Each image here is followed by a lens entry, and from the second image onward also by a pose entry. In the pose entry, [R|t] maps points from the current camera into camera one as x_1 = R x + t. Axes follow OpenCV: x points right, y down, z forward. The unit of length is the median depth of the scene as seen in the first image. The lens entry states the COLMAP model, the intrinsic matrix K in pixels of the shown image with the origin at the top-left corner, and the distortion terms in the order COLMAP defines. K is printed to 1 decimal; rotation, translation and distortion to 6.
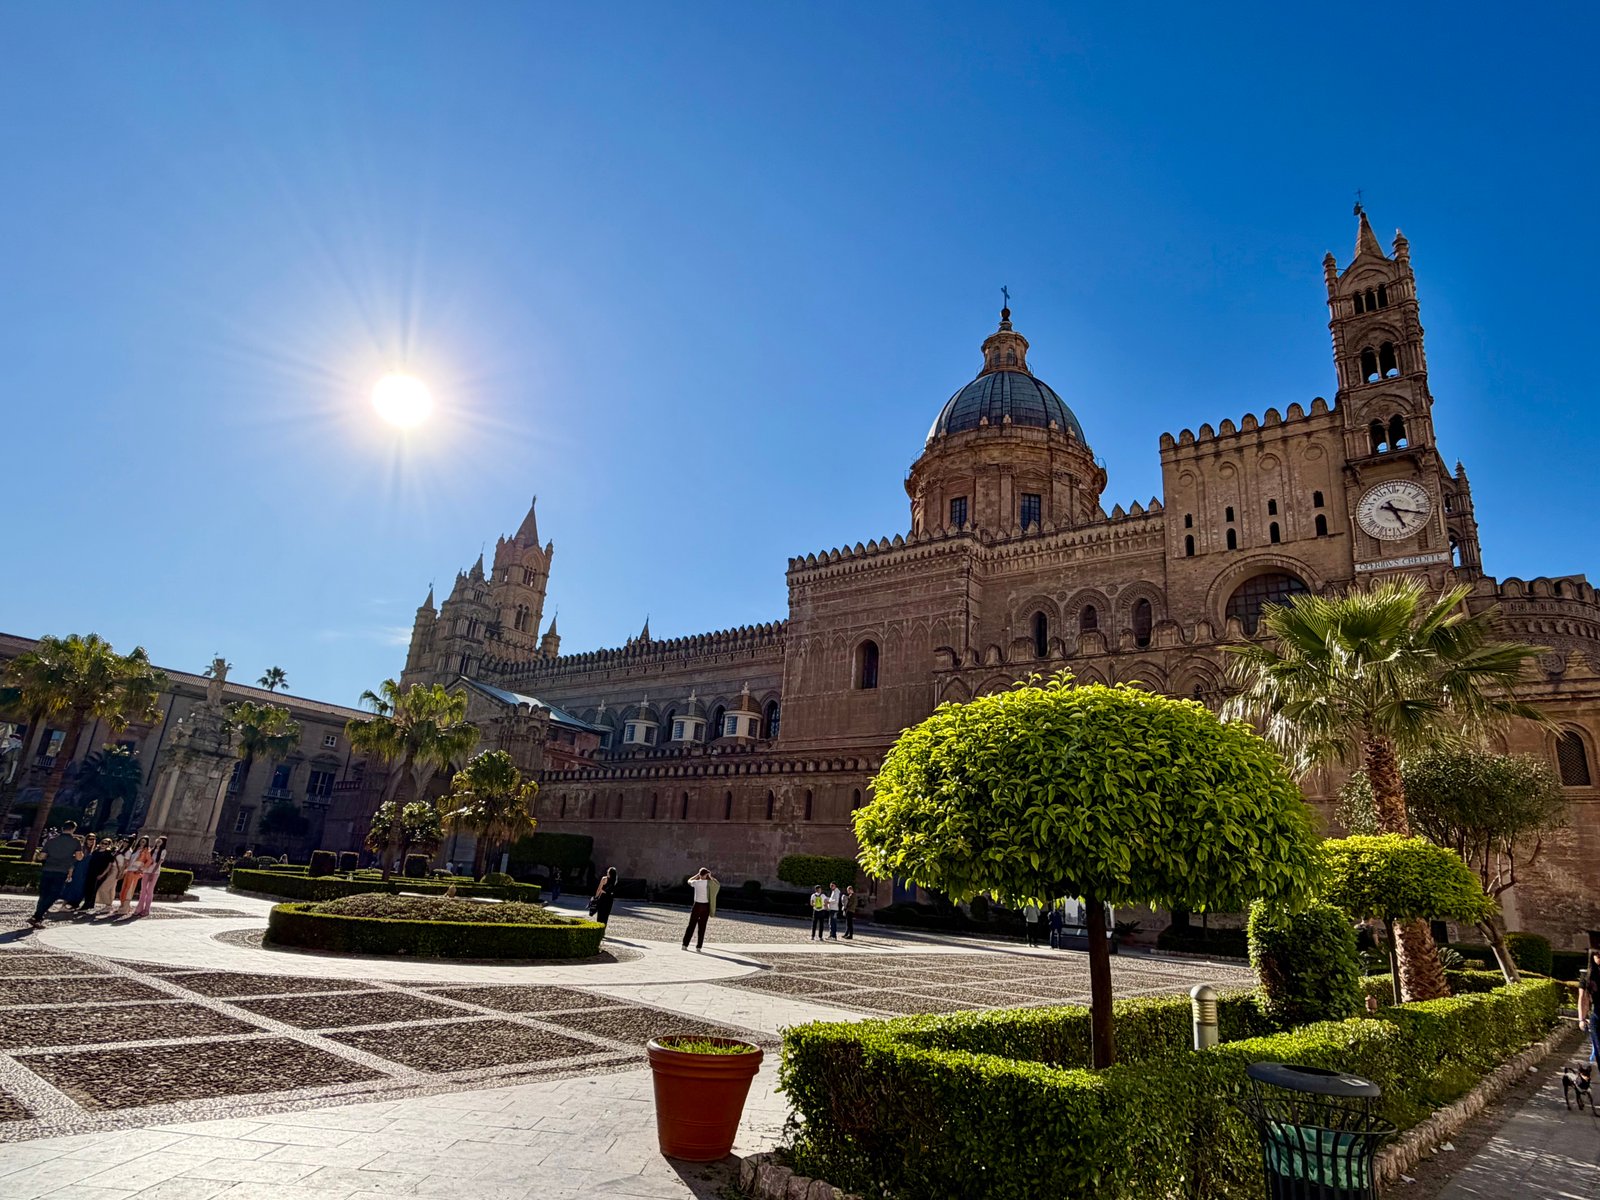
lens RADIAL K [[912.5, 0, 801.1], [0, 912.5, 605.9], [0, 0, 1]] dist [0.001562, -0.000562]
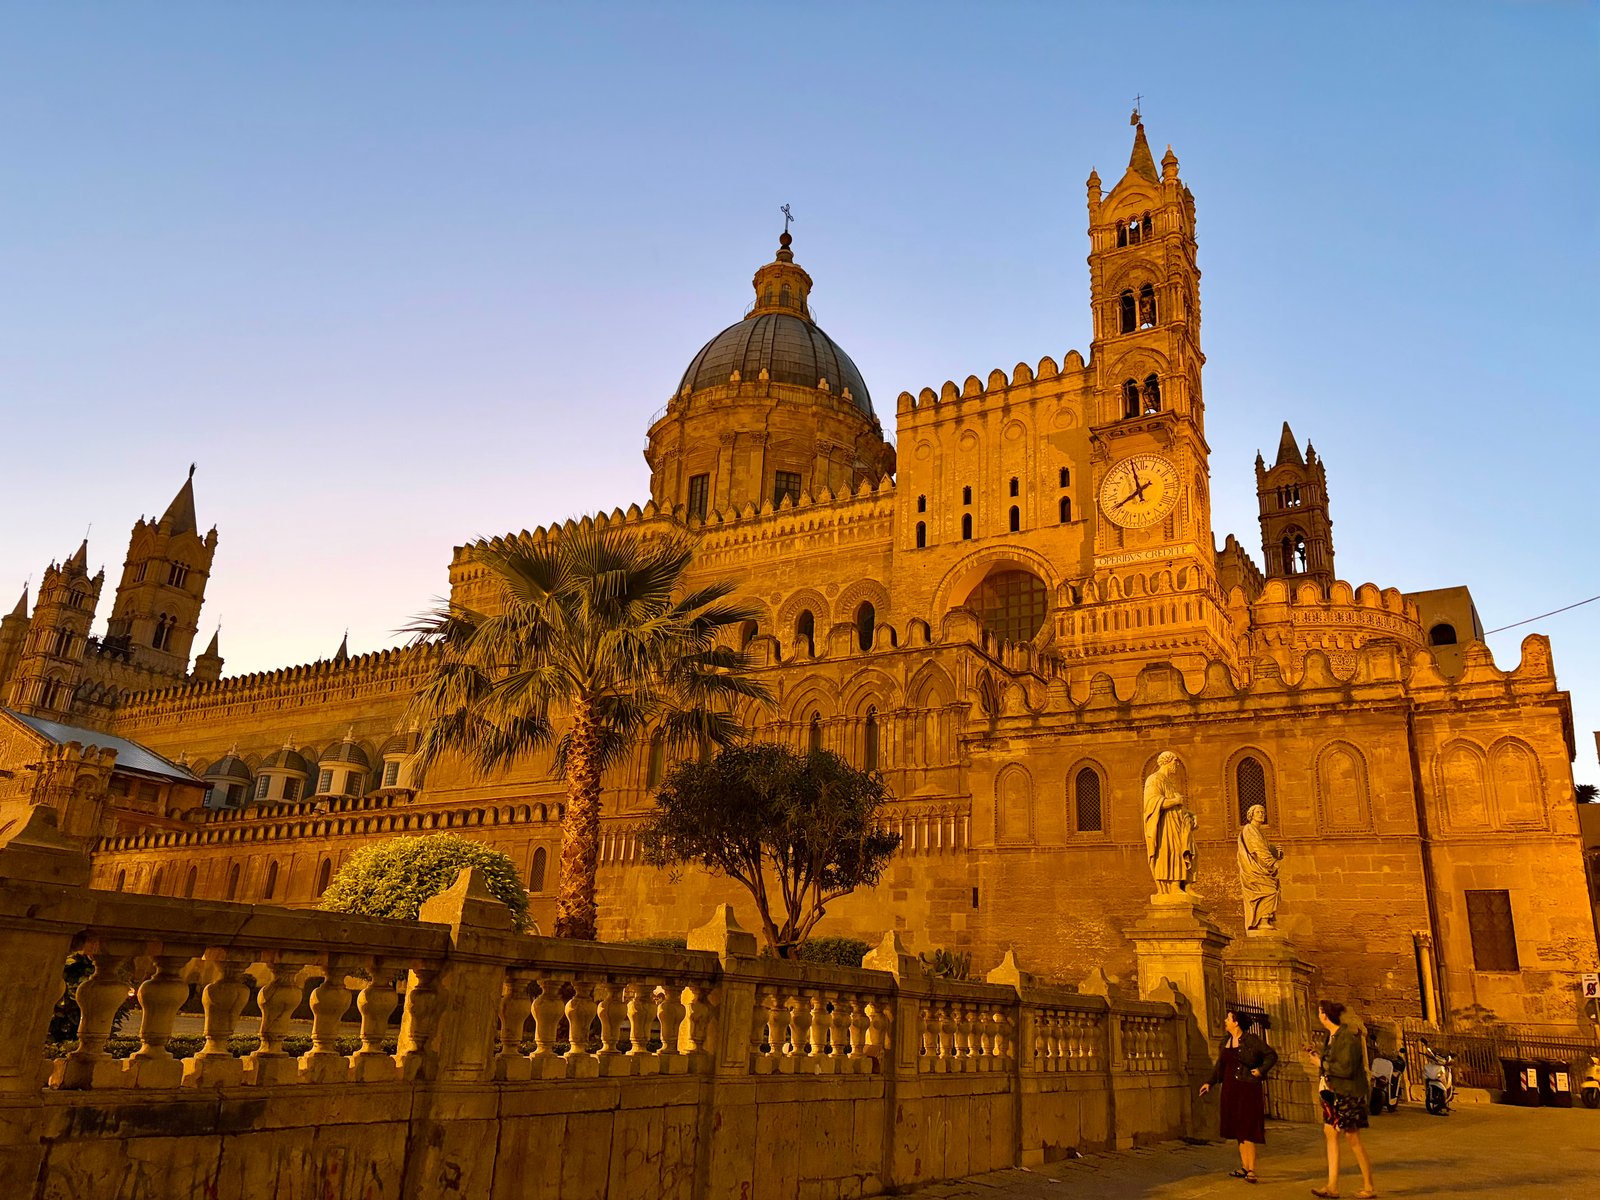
lens RADIAL K [[1188.0, 0, 795.5], [0, 1188.0, 617.4], [0, 0, 1]] dist [0.101696, -0.124522]
pose [[0.993664, 0.012784, 0.111664, 0.211447], [-0.011431, 0.999853, -0.012747, 0.020568], [-0.111810, 0.011390, 0.993664, -0.008727]]
